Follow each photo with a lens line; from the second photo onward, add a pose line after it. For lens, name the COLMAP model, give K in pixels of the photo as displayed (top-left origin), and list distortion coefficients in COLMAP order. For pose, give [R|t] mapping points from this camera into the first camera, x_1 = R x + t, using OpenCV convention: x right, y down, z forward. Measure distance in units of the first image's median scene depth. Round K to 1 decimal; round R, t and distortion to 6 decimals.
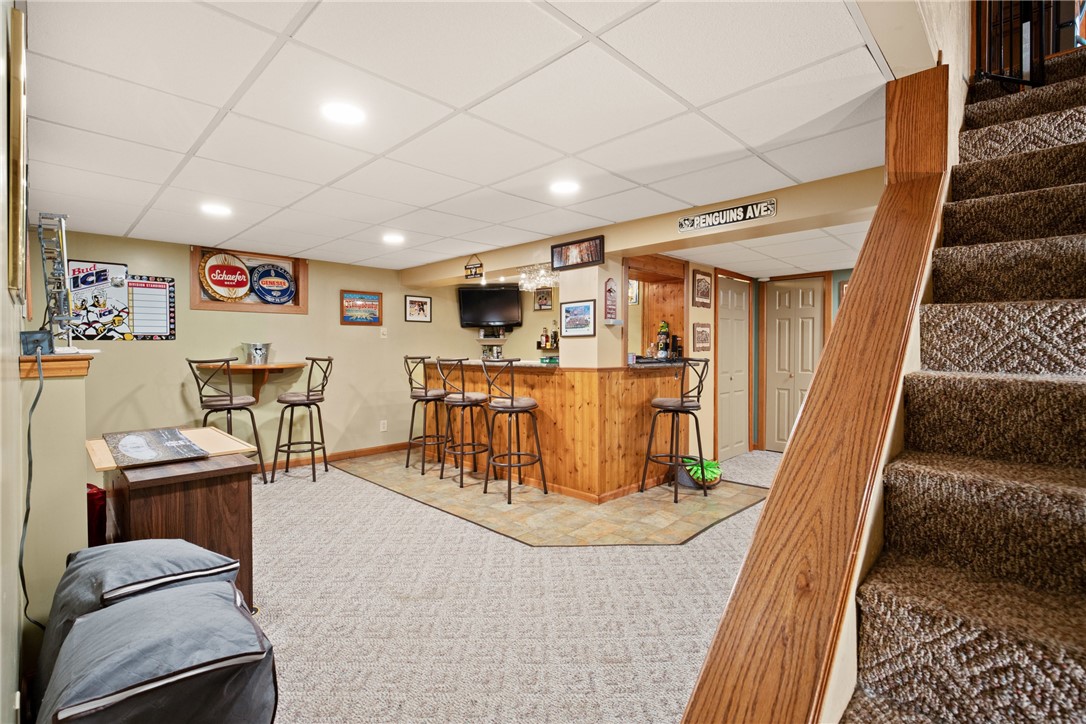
lens RADIAL K [[523.6, 0, 541.1], [0, 523.6, 349.3], [0, 0, 1]] dist [0.000540, -0.000134]
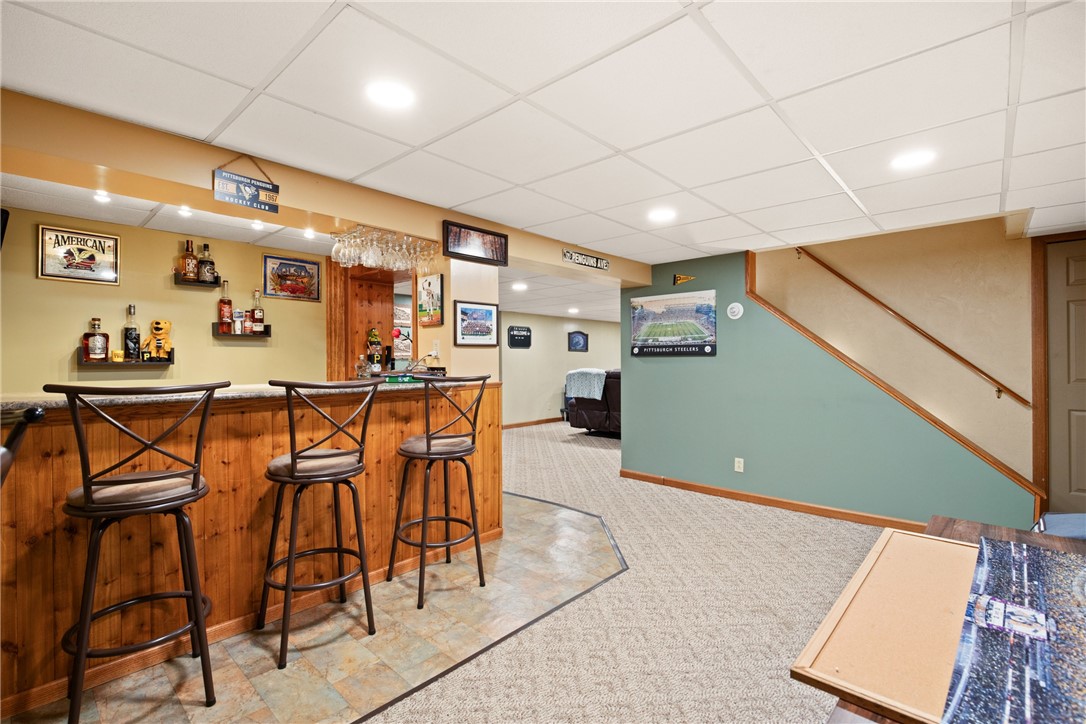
lens RADIAL K [[506.2, 0, 544.6], [0, 506.2, 359.1], [0, 0, 1]] dist [-0.000961, -0.000557]
pose [[-0.076079, 0.004400, 0.997092, -0.736968], [0.007444, 0.999965, -0.003845, -0.000259], [-0.997074, 0.007130, -0.076109, 0.973907]]
